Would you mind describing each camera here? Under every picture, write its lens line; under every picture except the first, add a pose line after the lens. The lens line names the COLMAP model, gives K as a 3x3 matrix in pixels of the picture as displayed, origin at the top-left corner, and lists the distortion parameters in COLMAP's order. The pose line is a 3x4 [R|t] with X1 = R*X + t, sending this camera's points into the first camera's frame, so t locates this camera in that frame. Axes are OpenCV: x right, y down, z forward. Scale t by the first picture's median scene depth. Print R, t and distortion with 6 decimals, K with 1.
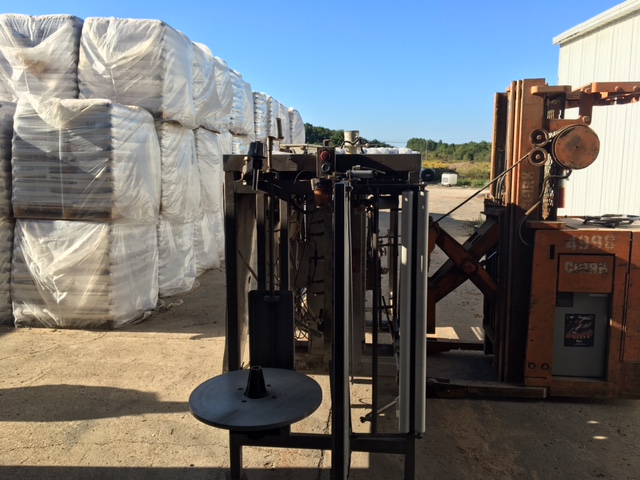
lens RADIAL K [[548.7, 0, 320.0], [0, 548.7, 240.0], [0, 0, 1]] dist [0.005026, 0.004291]
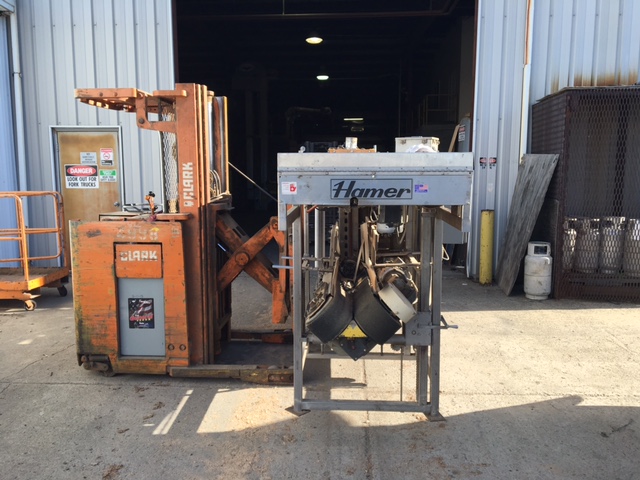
lens RADIAL K [[548.7, 0, 320.0], [0, 548.7, 240.0], [0, 0, 1]] dist [0.005026, 0.004291]
pose [[-0.998217, 0.011737, -0.058519, 0.092826], [-0.003996, 0.965129, 0.261742, -0.133070], [0.059551, 0.261510, -0.963362, 1.011511]]
